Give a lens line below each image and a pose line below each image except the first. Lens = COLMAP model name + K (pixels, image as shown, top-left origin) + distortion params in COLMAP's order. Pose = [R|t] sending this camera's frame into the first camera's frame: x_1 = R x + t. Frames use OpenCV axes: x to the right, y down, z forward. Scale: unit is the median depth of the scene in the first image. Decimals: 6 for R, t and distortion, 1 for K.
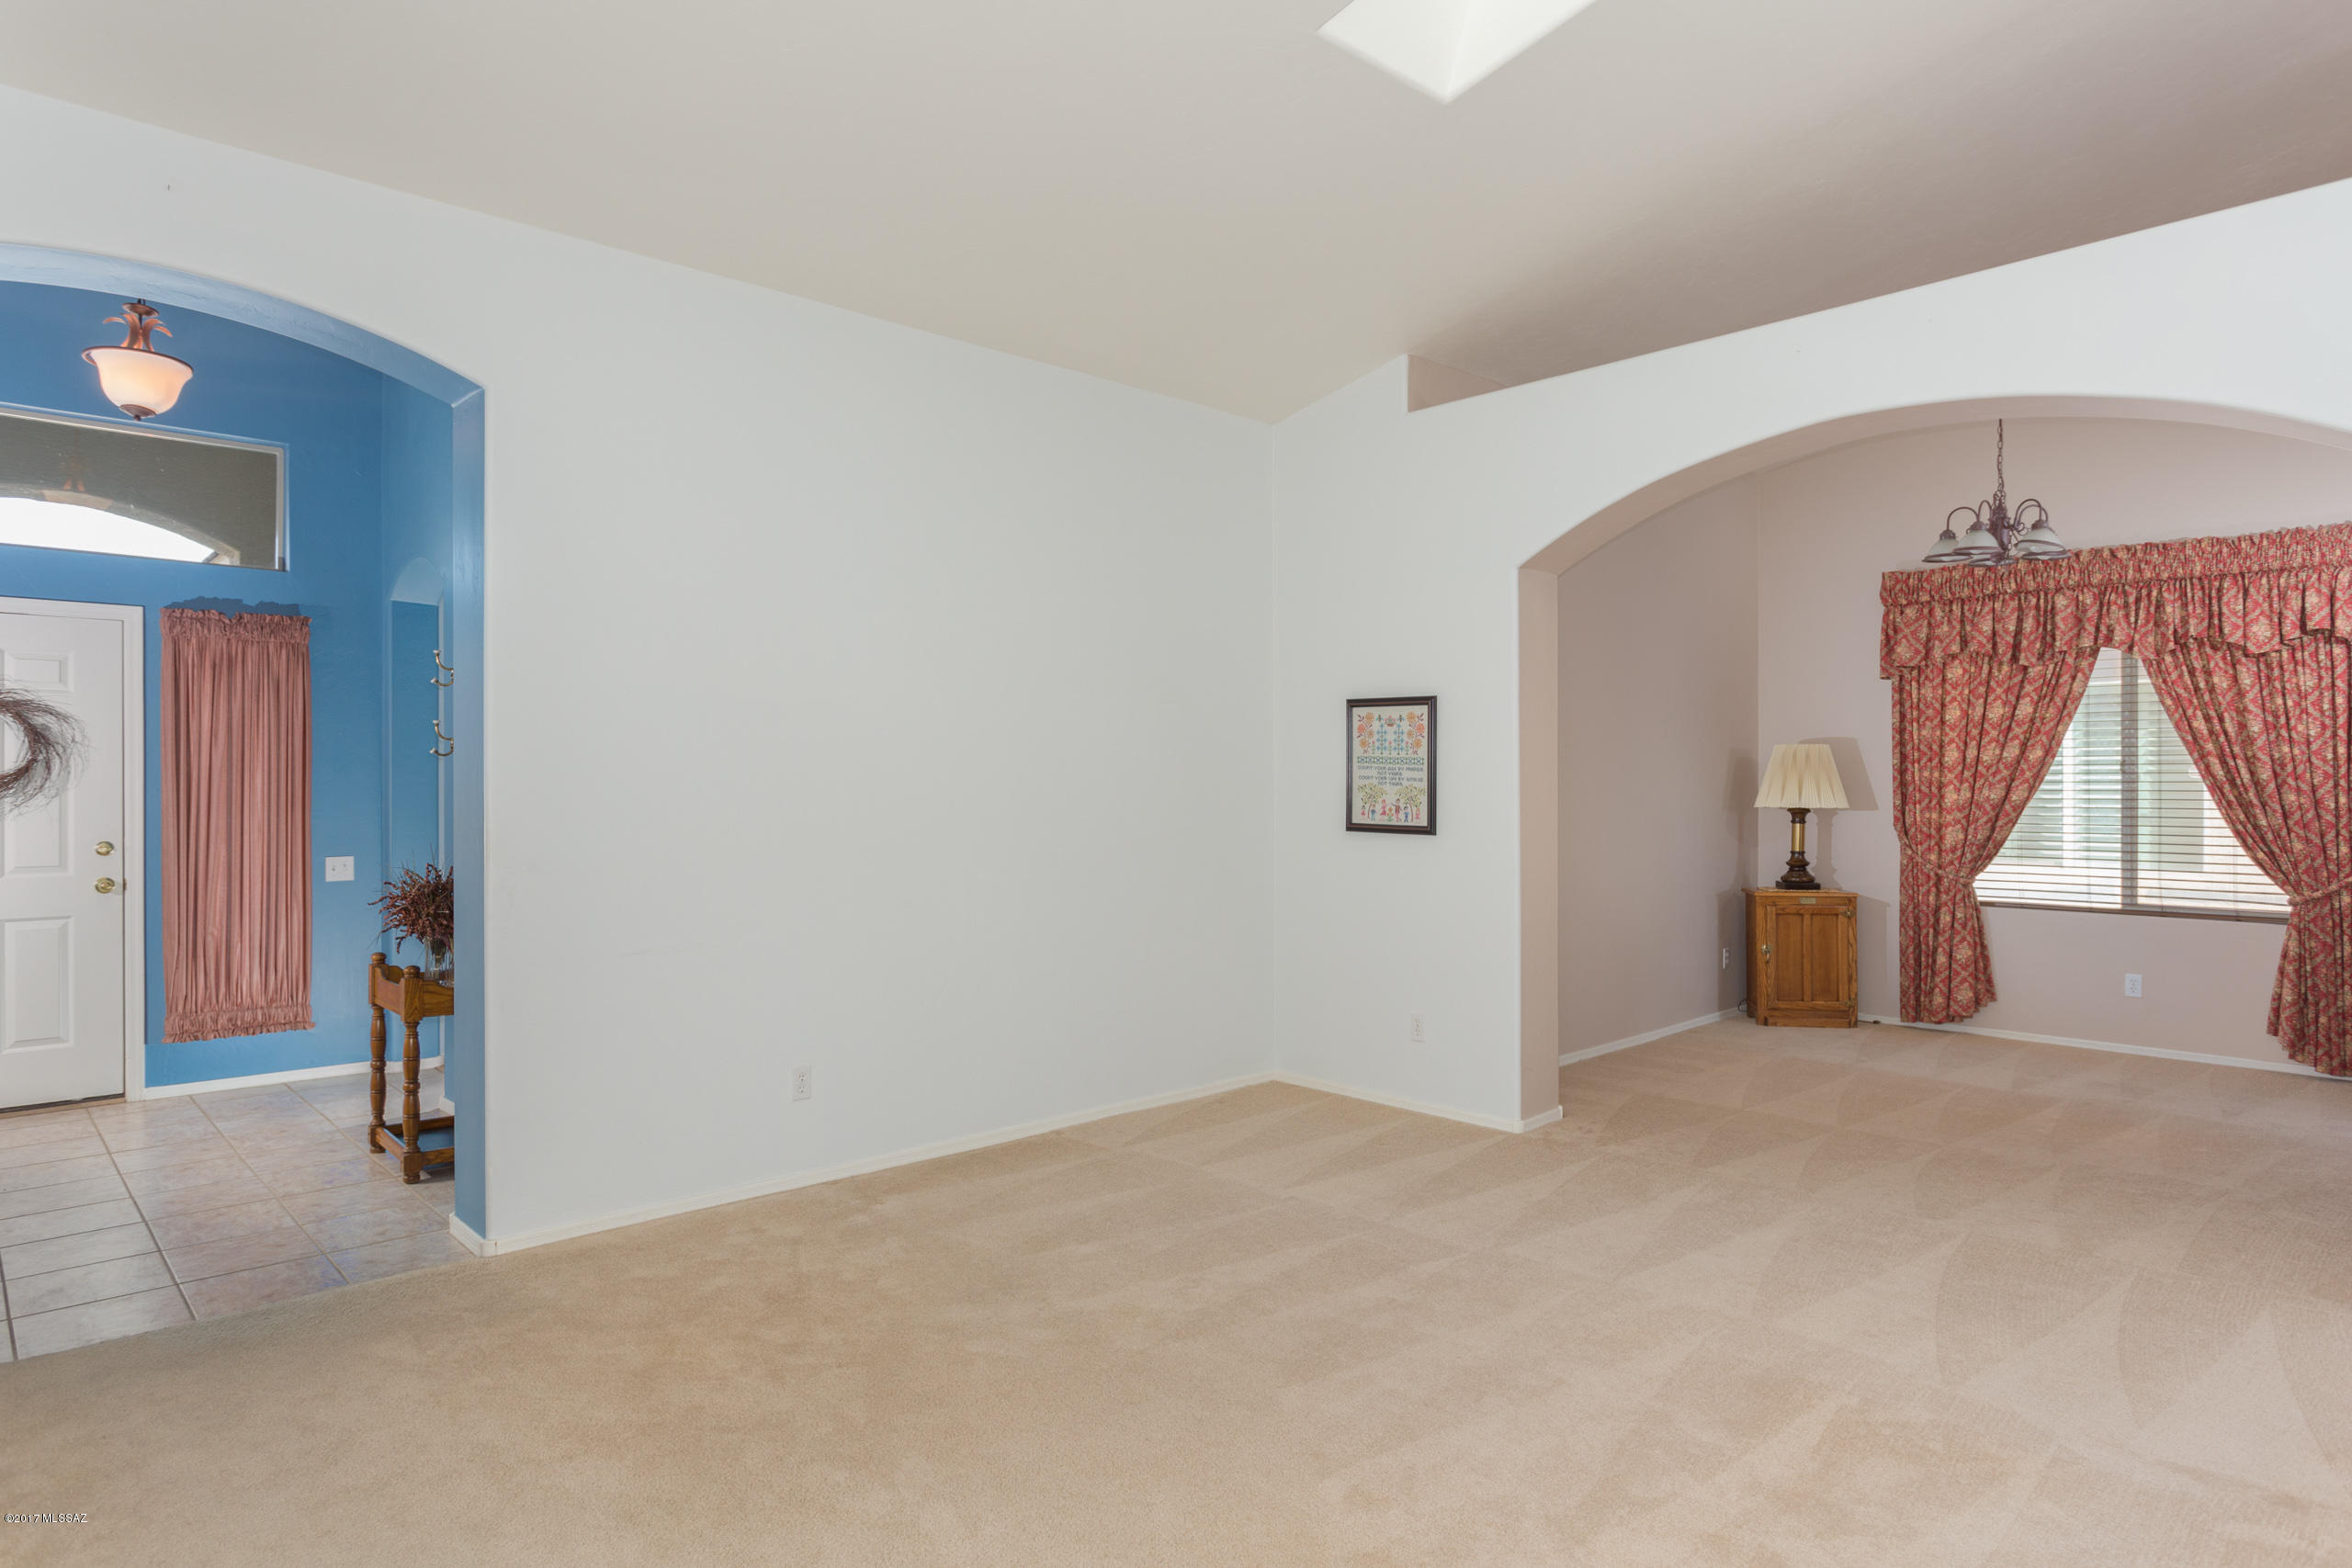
lens RADIAL K [[1341.5, 0, 1166.5], [0, 1341.5, 790.1], [0, 0, 1]] dist [-0.001893, 0.002156]
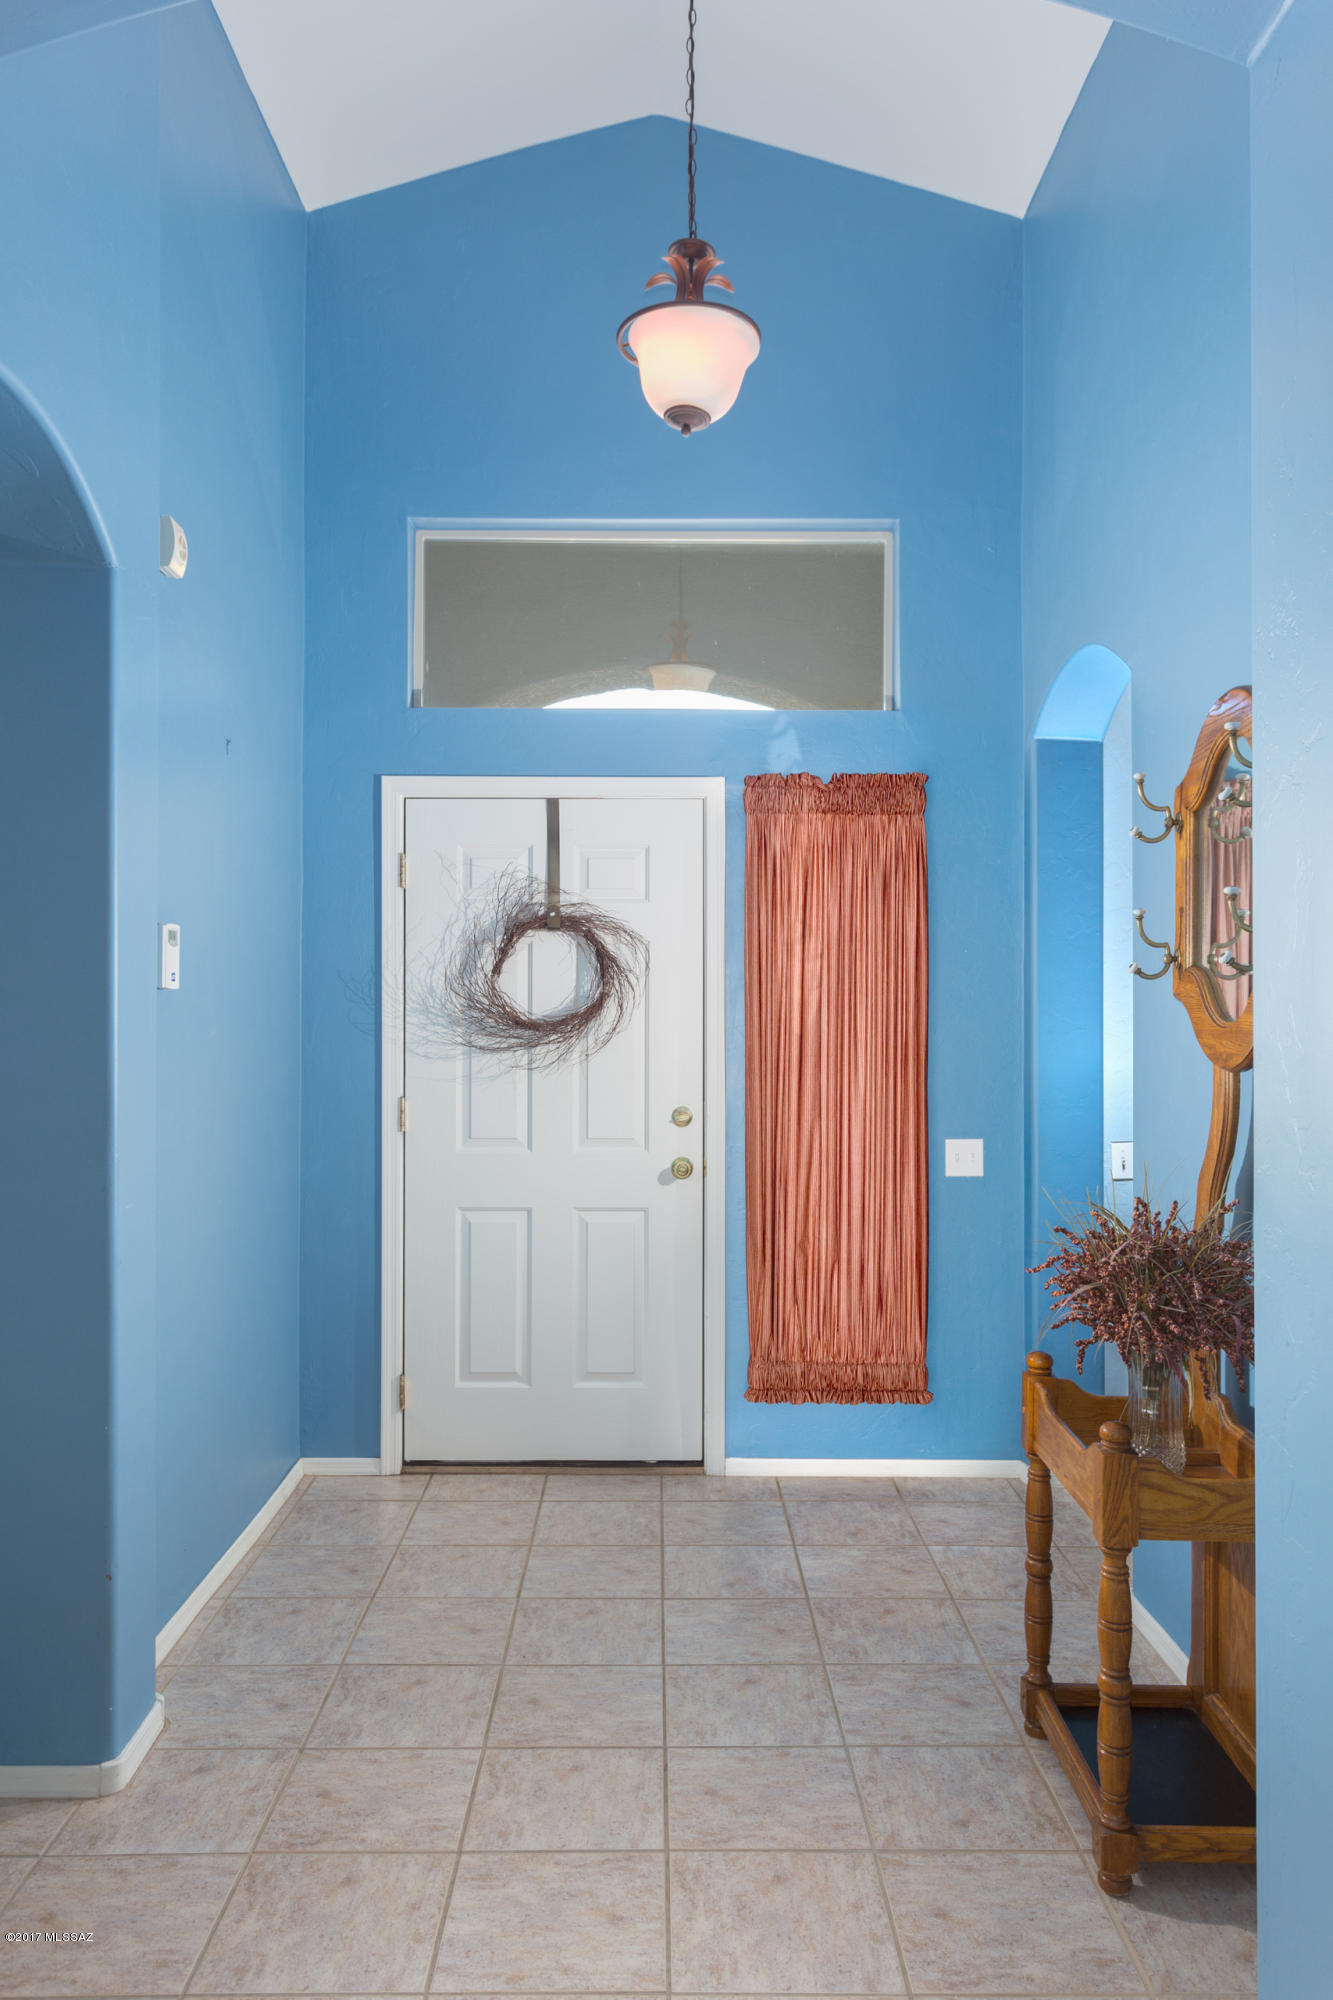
lens RADIAL K [[1452.5, 0, 666.6], [0, 1452.5, 1006.4], [0, 0, 1]] dist [-0.008687, -0.001476]
pose [[0.737755, -0.004461, -0.675054, -0.281690], [-0.004896, 0.999916, -0.011959, -0.007070], [0.675051, 0.012128, 0.737672, 0.434635]]
